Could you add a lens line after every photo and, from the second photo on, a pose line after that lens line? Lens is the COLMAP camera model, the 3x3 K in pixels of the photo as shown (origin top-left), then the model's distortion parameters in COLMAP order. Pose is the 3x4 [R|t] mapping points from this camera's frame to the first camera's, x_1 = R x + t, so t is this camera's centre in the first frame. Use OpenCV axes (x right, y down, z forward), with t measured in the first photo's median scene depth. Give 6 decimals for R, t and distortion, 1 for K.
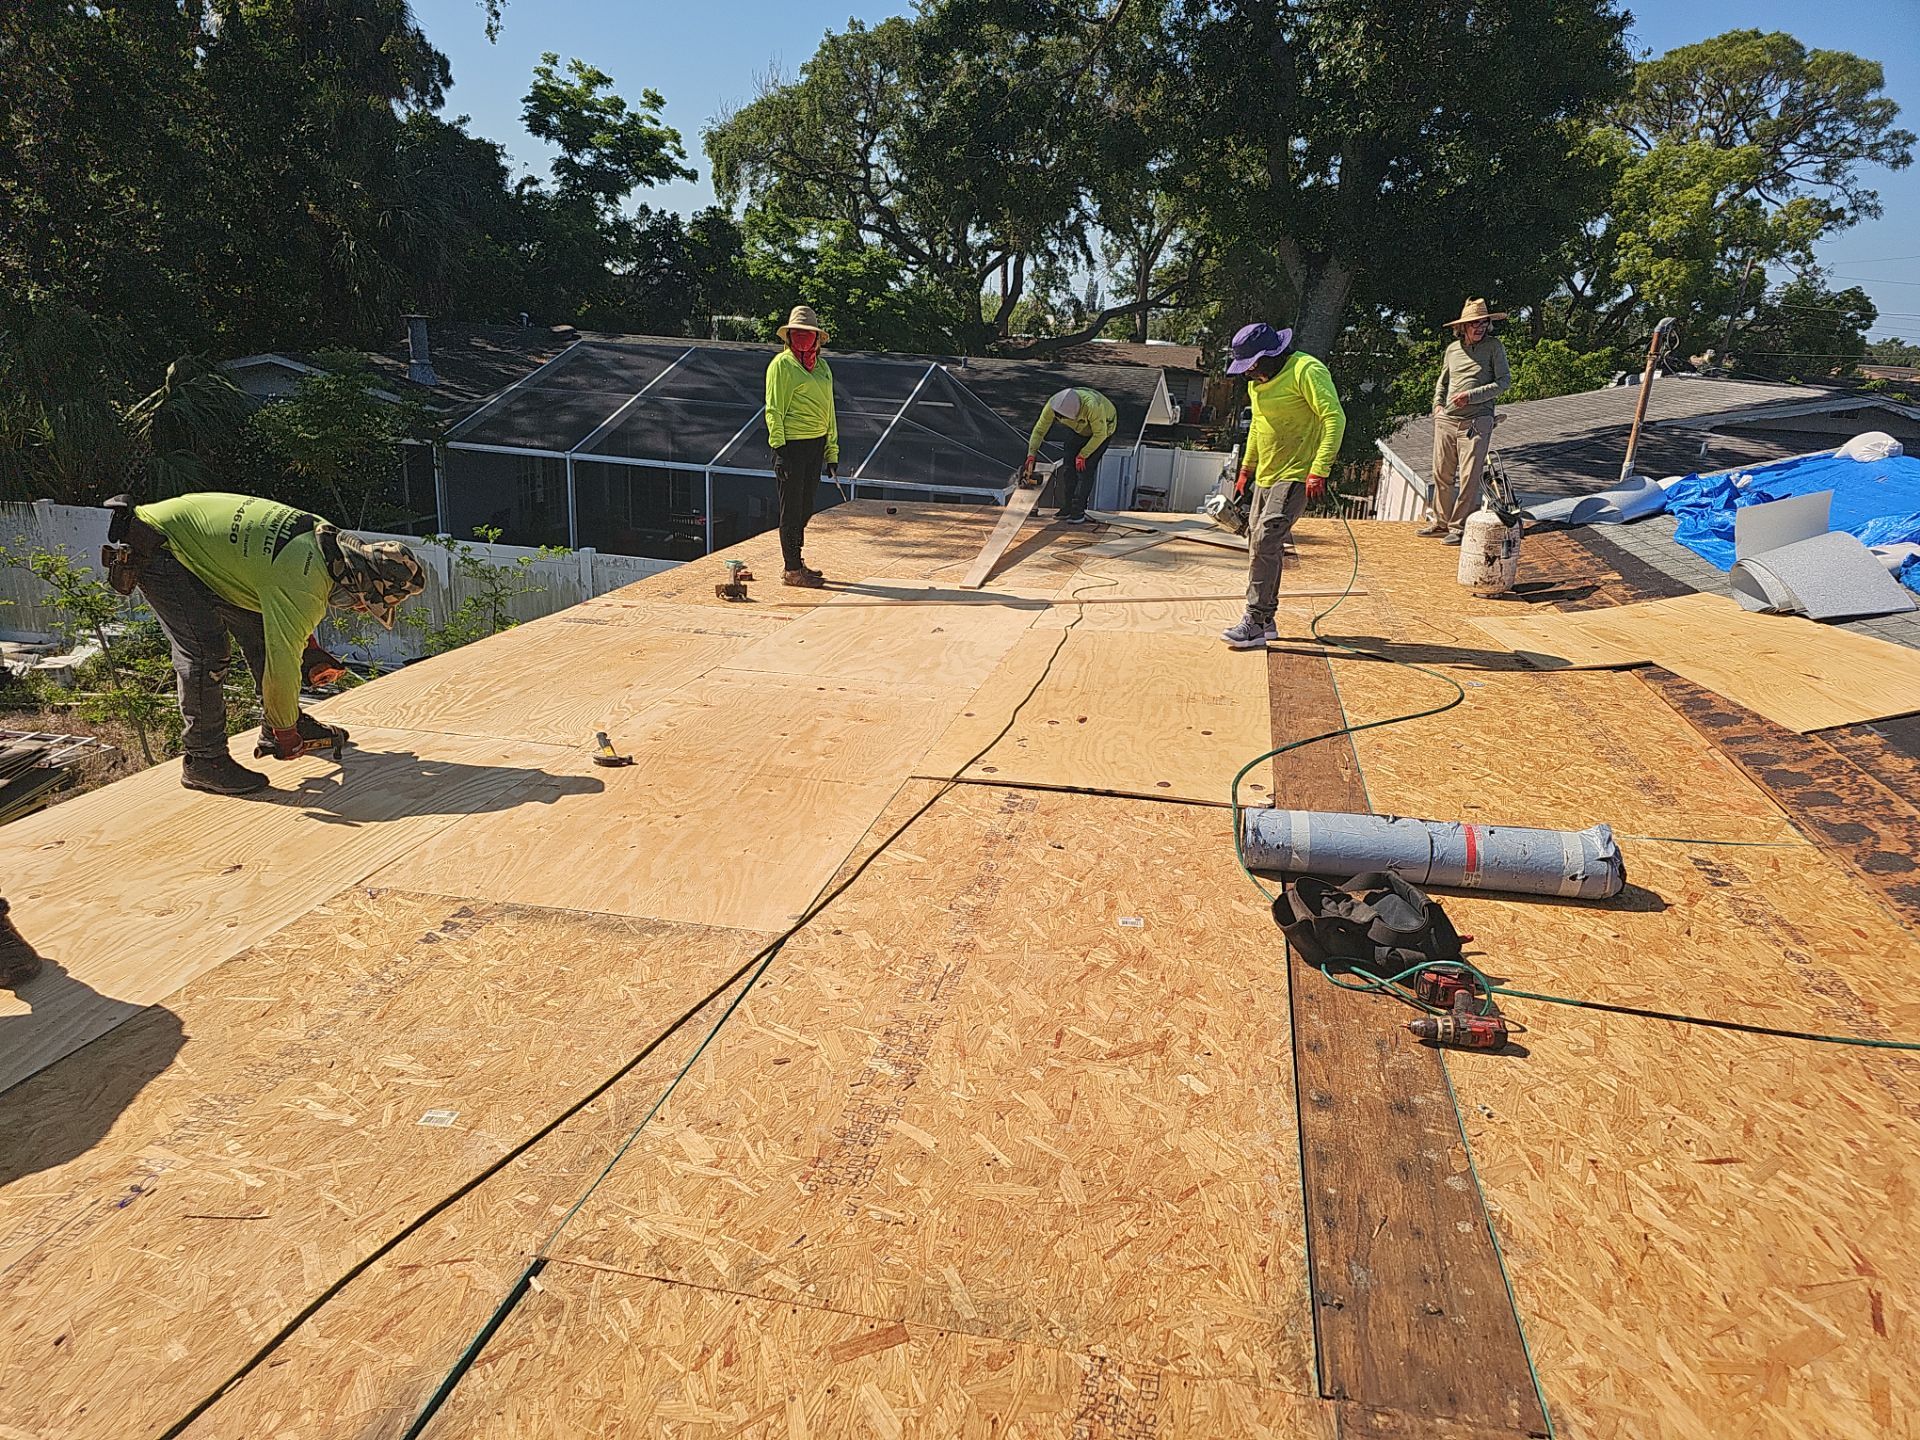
lens RADIAL K [[1280.1, 0, 940.2], [0, 1280.1, 729.3], [0, 0, 1]] dist [0.043717, -0.023537]
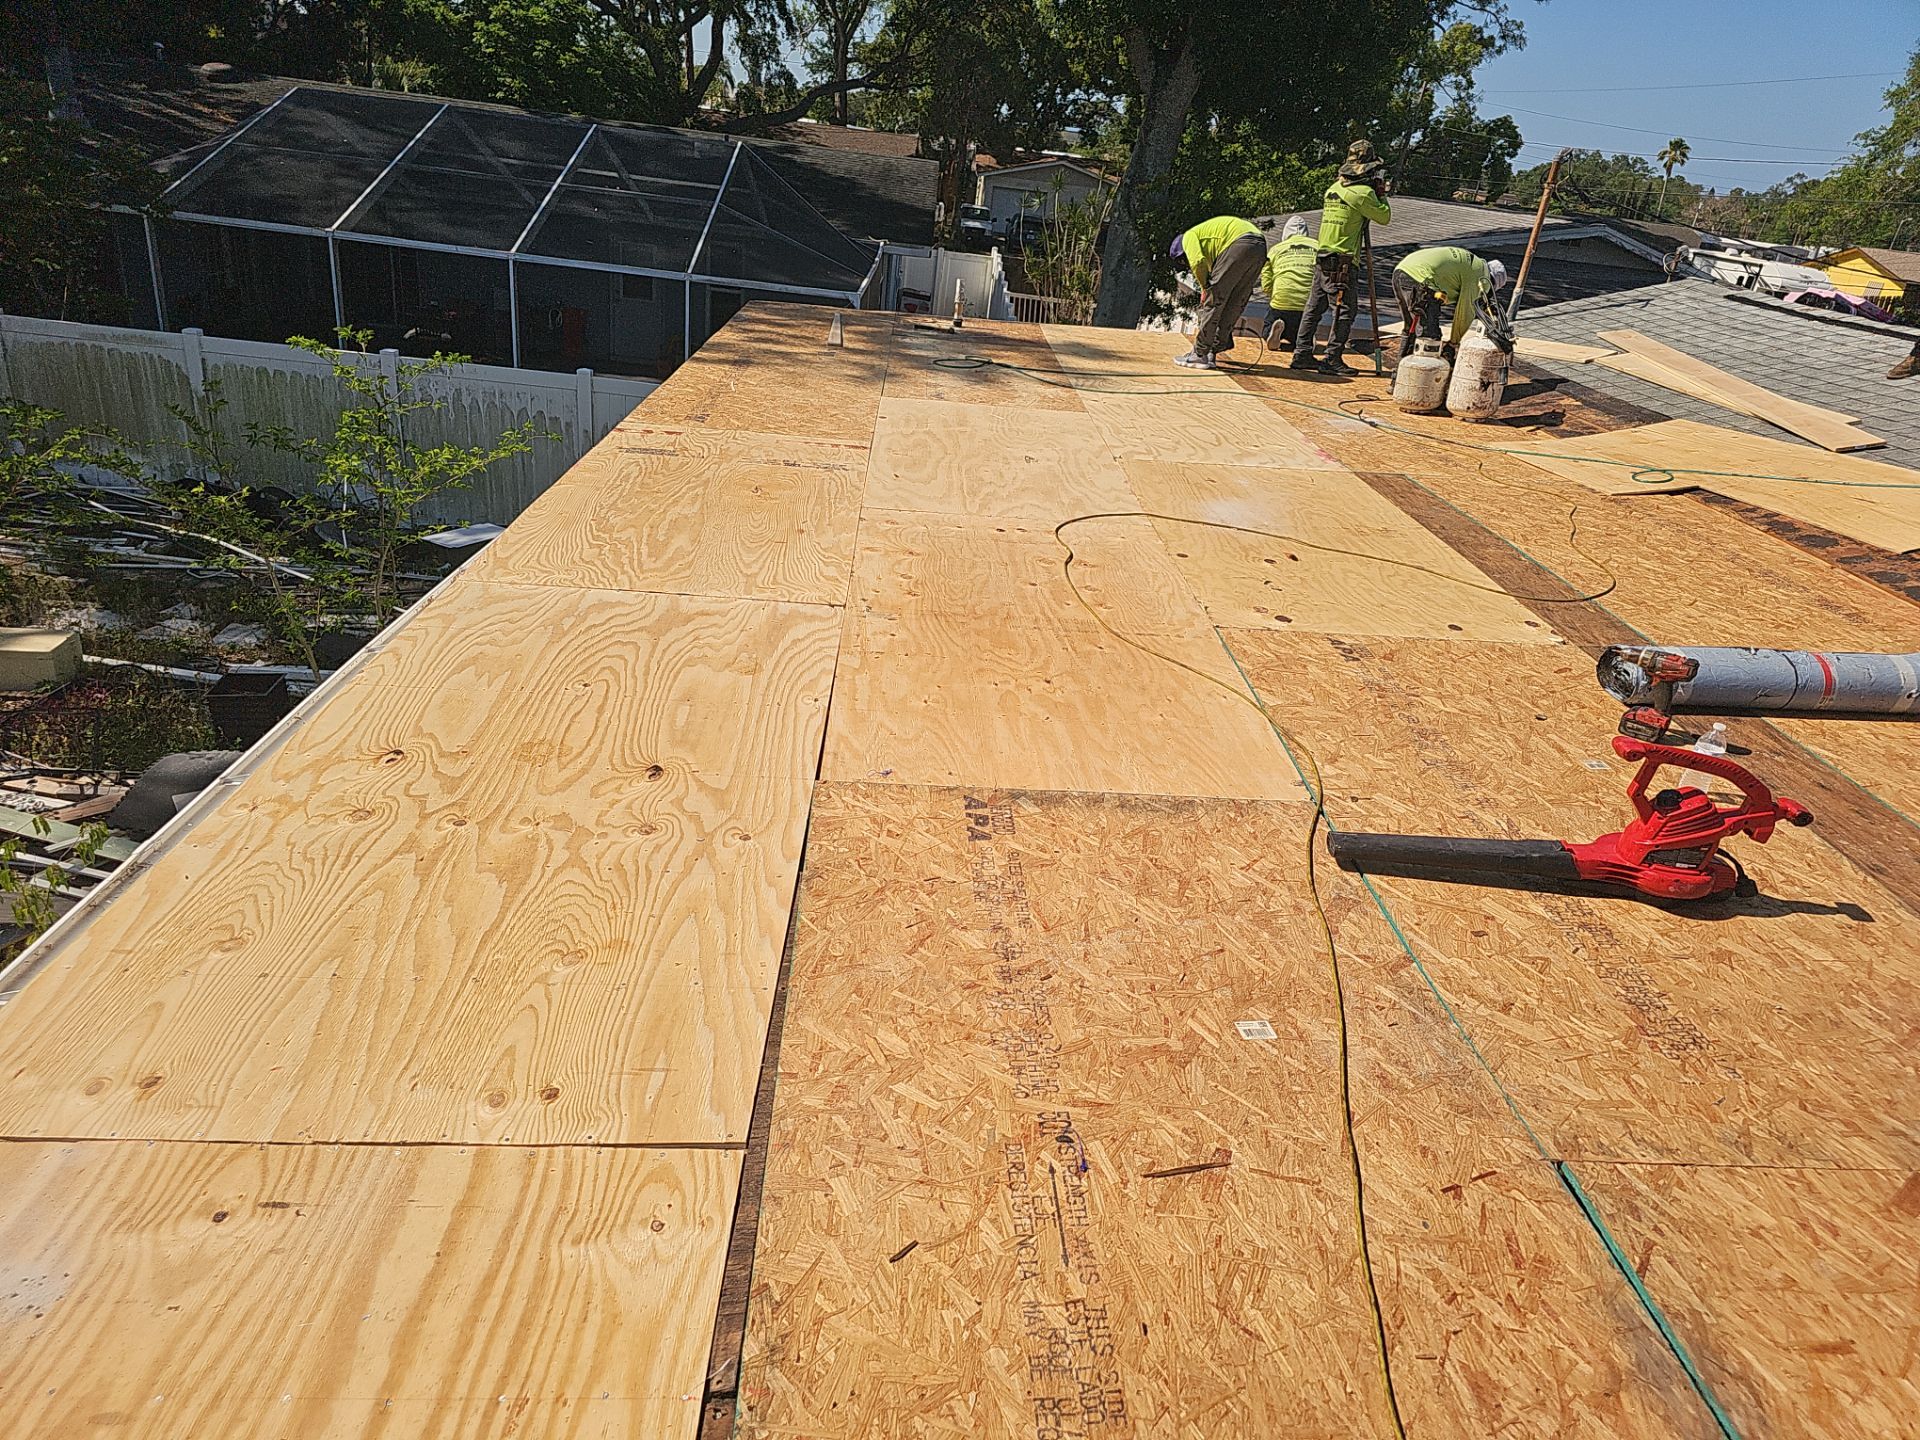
lens RADIAL K [[1280.1, 0, 976.2], [0, 1280.1, 734.5], [0, 0, 1]] dist [0.043717, -0.023537]
pose [[0.962778, -0.062667, 0.262928, -0.093710], [0.022497, 0.987955, 0.153094, -0.006943], [-0.269355, -0.141481, 0.952592, 0.021740]]
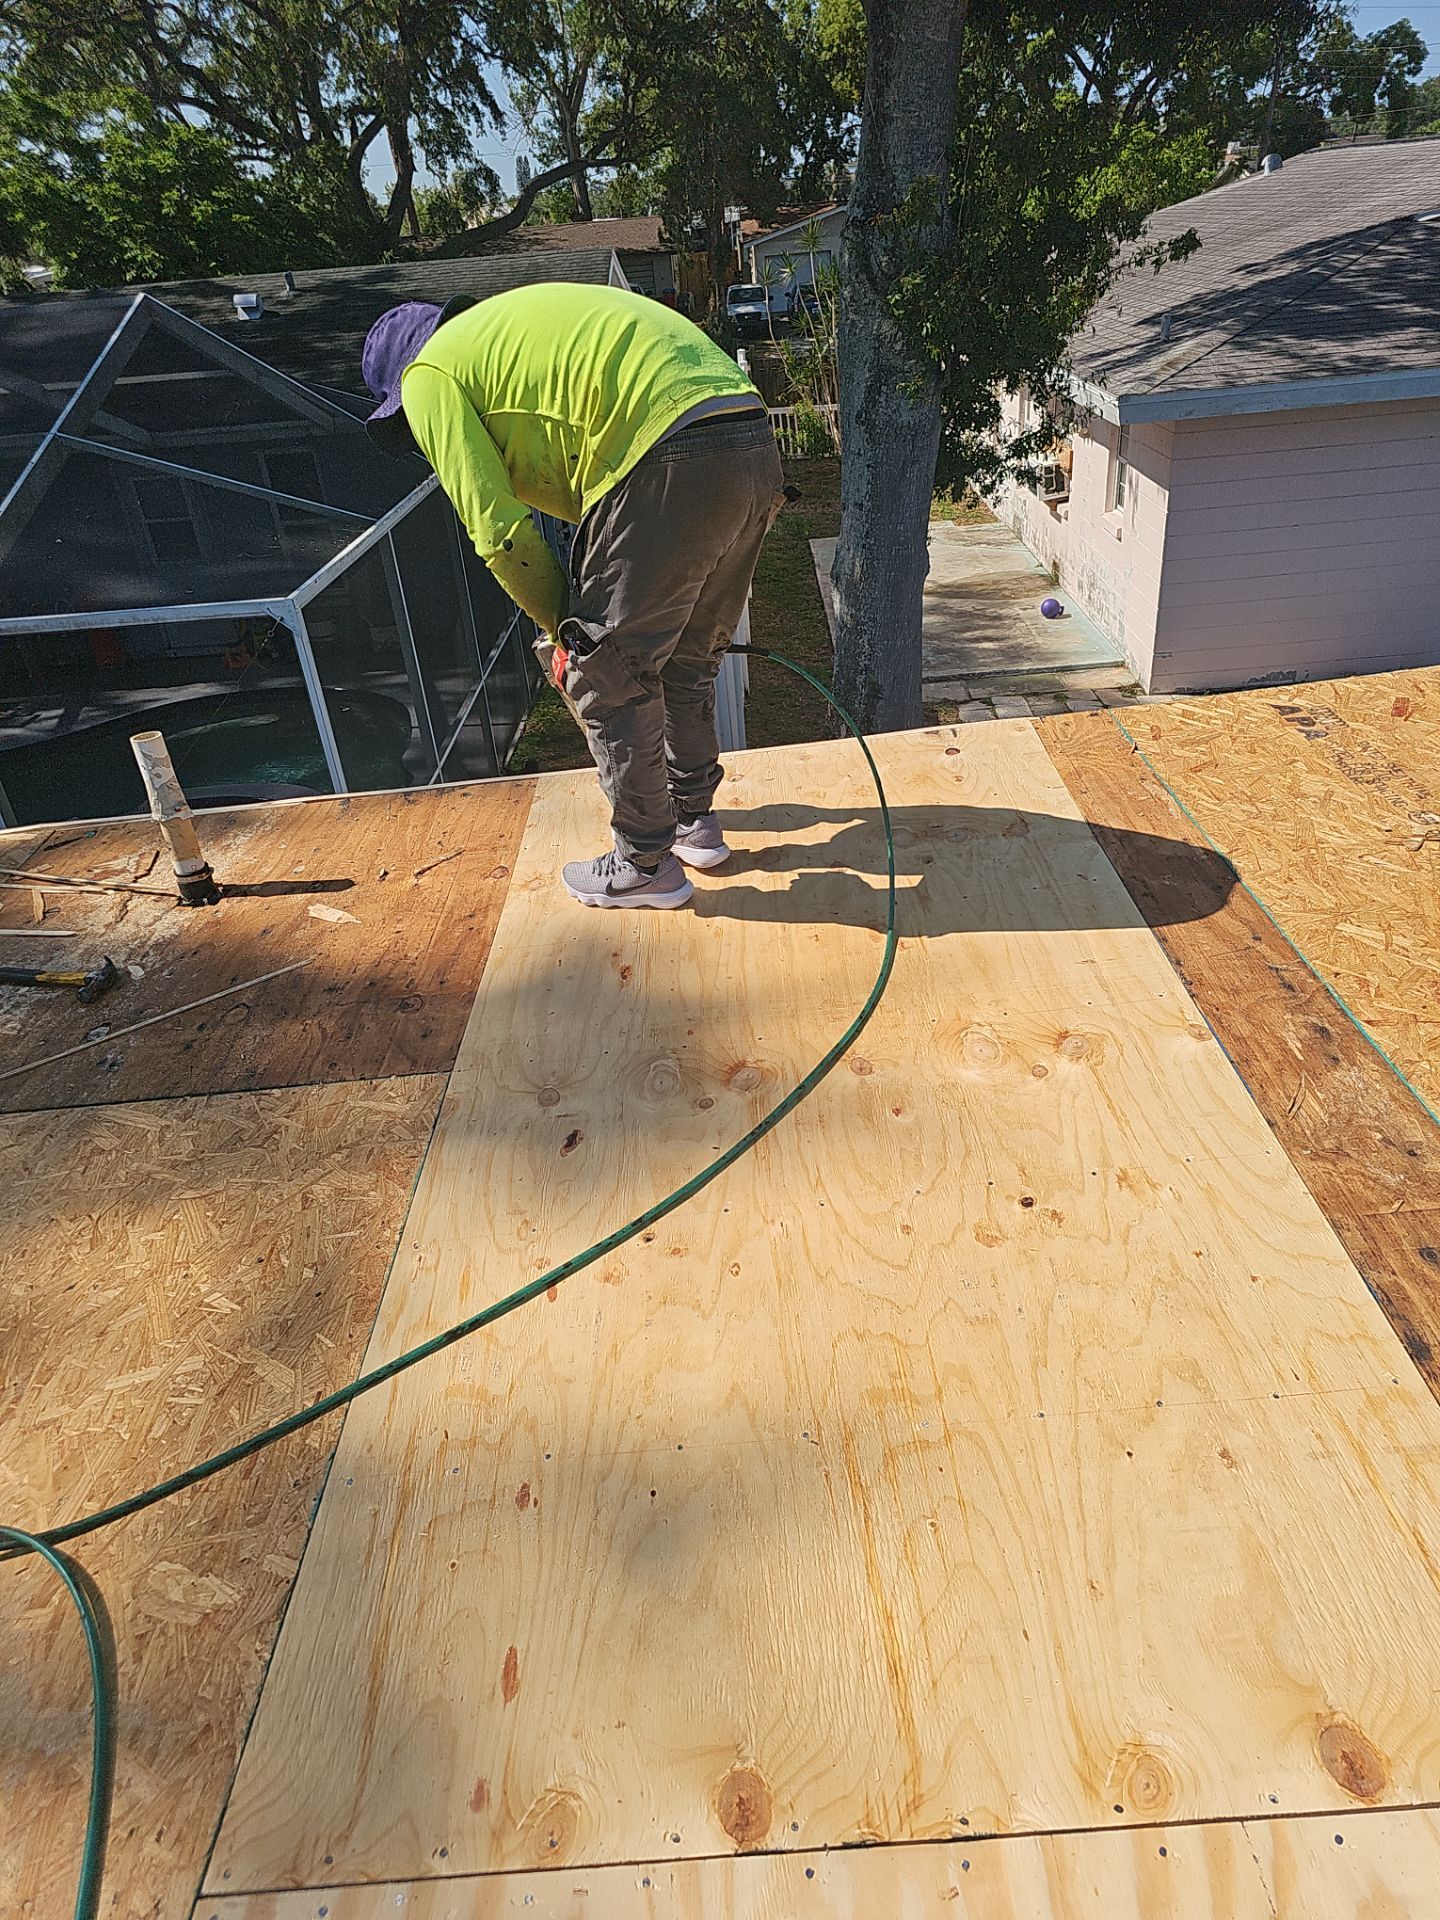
lens RADIAL K [[1280.1, 0, 746.4], [0, 1280.1, 944.1], [0, 0, 1]] dist [0.043717, -0.023537]
pose [[0.959988, -0.234472, 0.153118, 0.071847], [0.197202, 0.954229, 0.224851, -0.100163], [-0.198831, -0.185659, 0.962287, 0.375766]]
